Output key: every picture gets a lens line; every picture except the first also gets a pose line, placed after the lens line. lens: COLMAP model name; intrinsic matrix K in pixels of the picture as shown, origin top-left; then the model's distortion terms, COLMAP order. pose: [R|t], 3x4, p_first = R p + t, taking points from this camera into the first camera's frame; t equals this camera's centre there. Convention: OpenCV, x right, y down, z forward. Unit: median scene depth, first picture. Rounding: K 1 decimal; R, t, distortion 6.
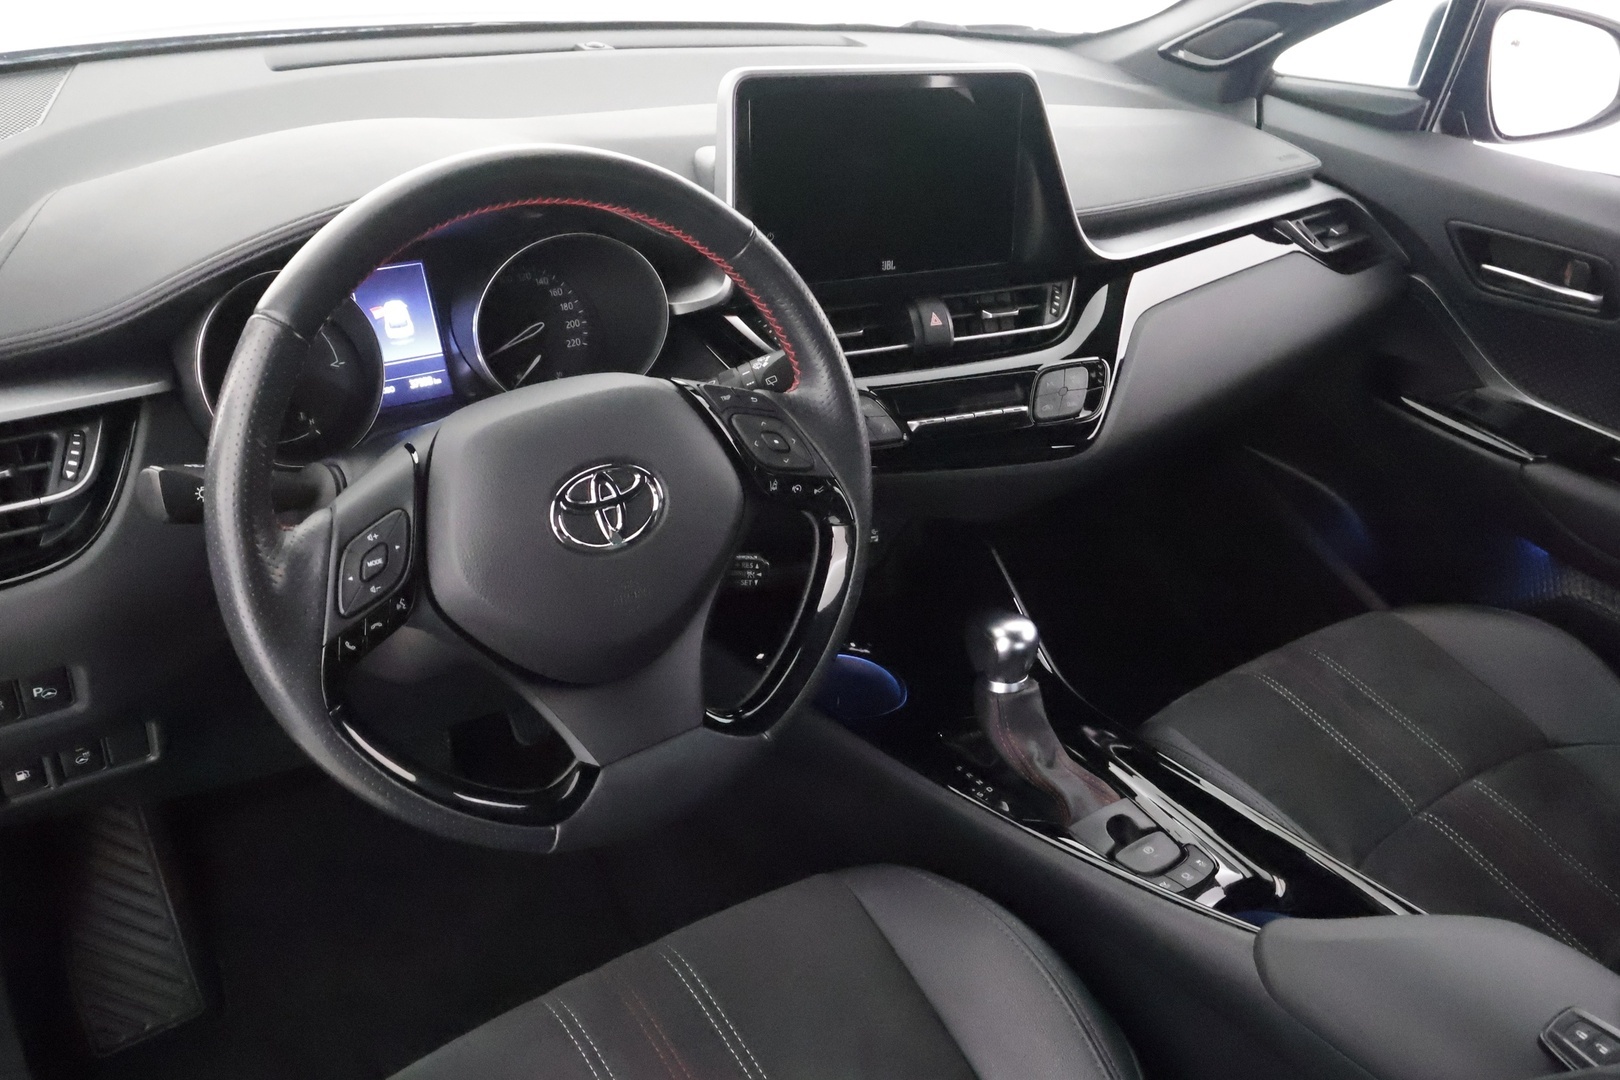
lens RADIAL K [[1254.0, 0, 810.0], [0, 1254.0, 540.0], [0, 0, 1]] dist [-0.003535, -0.002254]
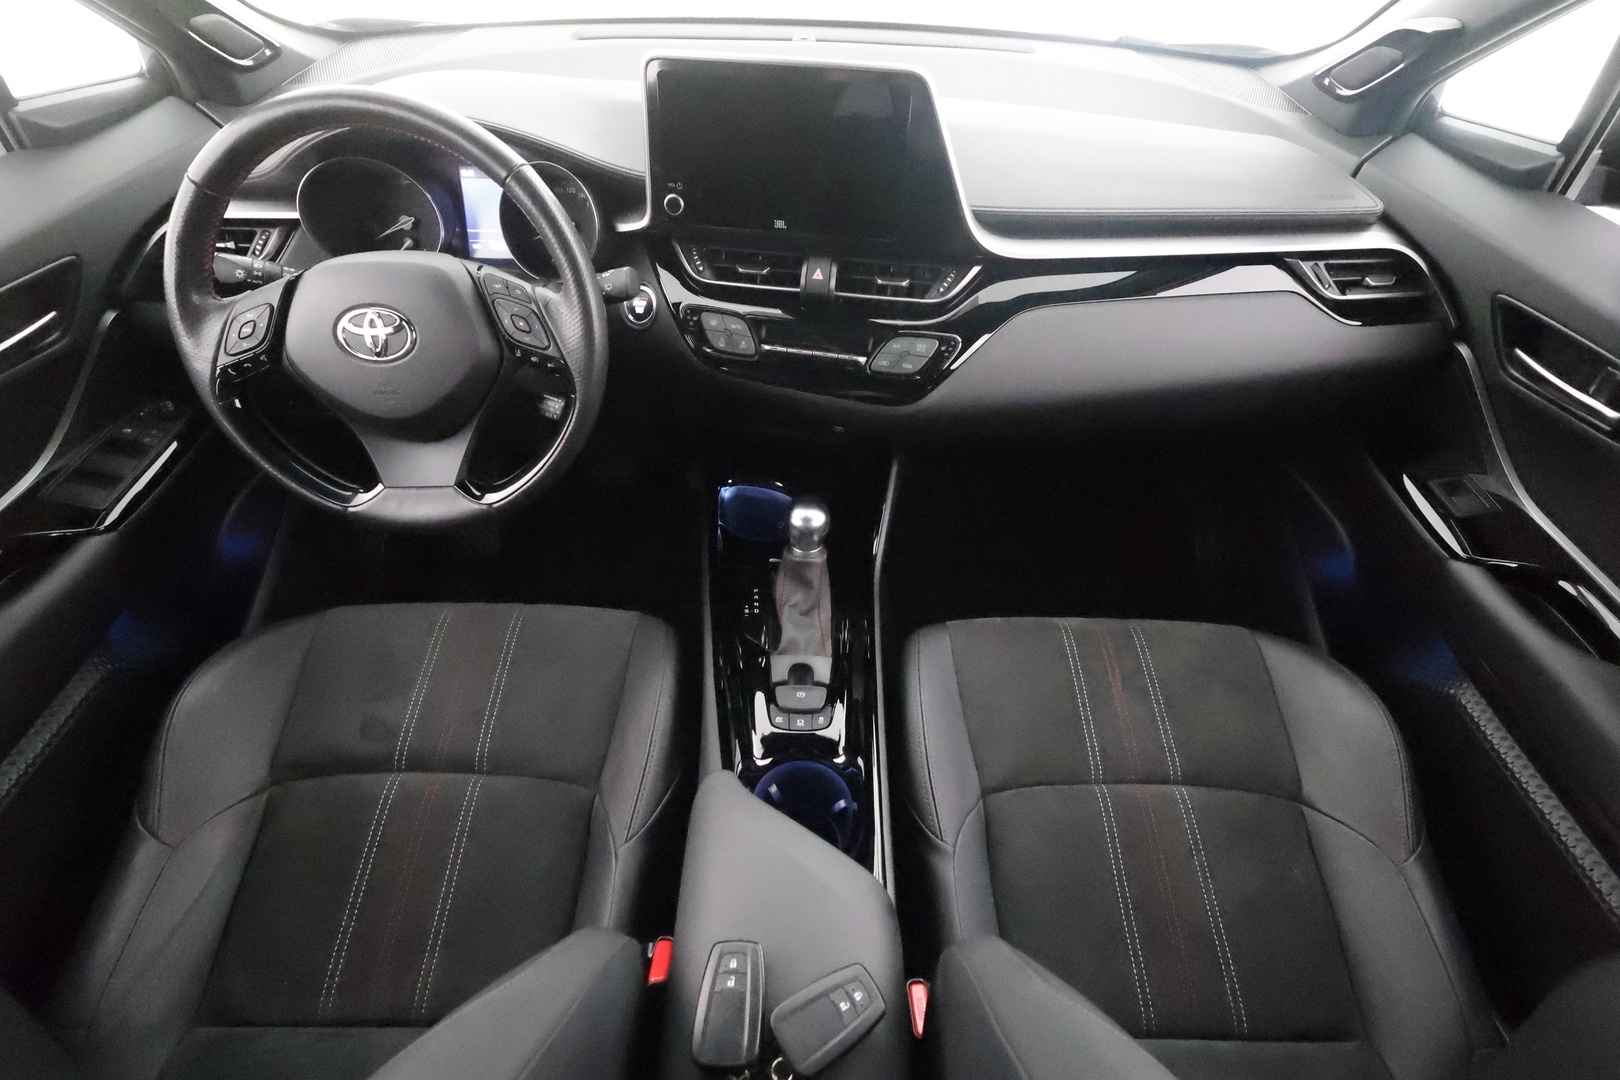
lens RADIAL K [[730.5, 0, 810.0], [0, 730.5, 540.0], [0, 0, 1]] dist [0.002184, -0.006669]
pose [[0.802250, 0.370300, -0.468266, 0.547308], [-0.265122, 0.923780, 0.276298, -0.125350], [0.534888, -0.097512, 0.839277, 0.315532]]
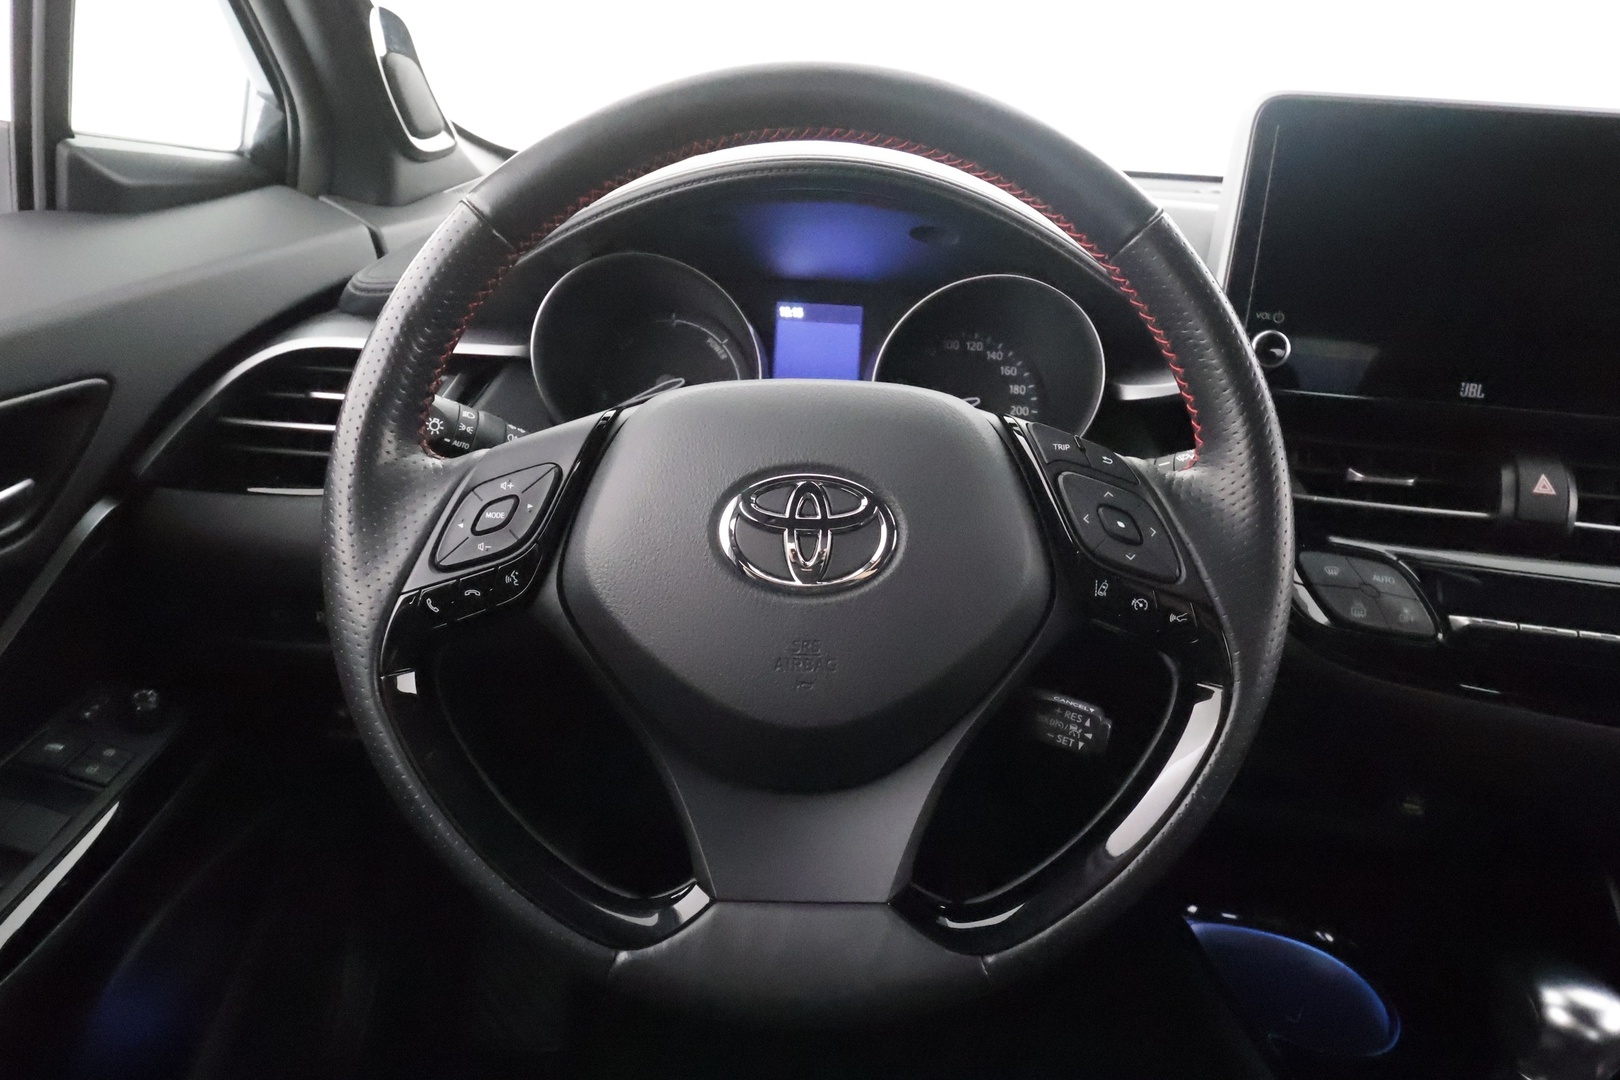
lens RADIAL K [[1100.9, 0, 810.0], [0, 1100.9, 540.0], [0, 0, 1]] dist [0.005436, -0.036926]
pose [[0.792596, 0.180214, -0.582508, 0.132452], [-0.298366, 0.947768, -0.112757, 0.031286], [0.531762, 0.263171, 0.804966, 0.331594]]
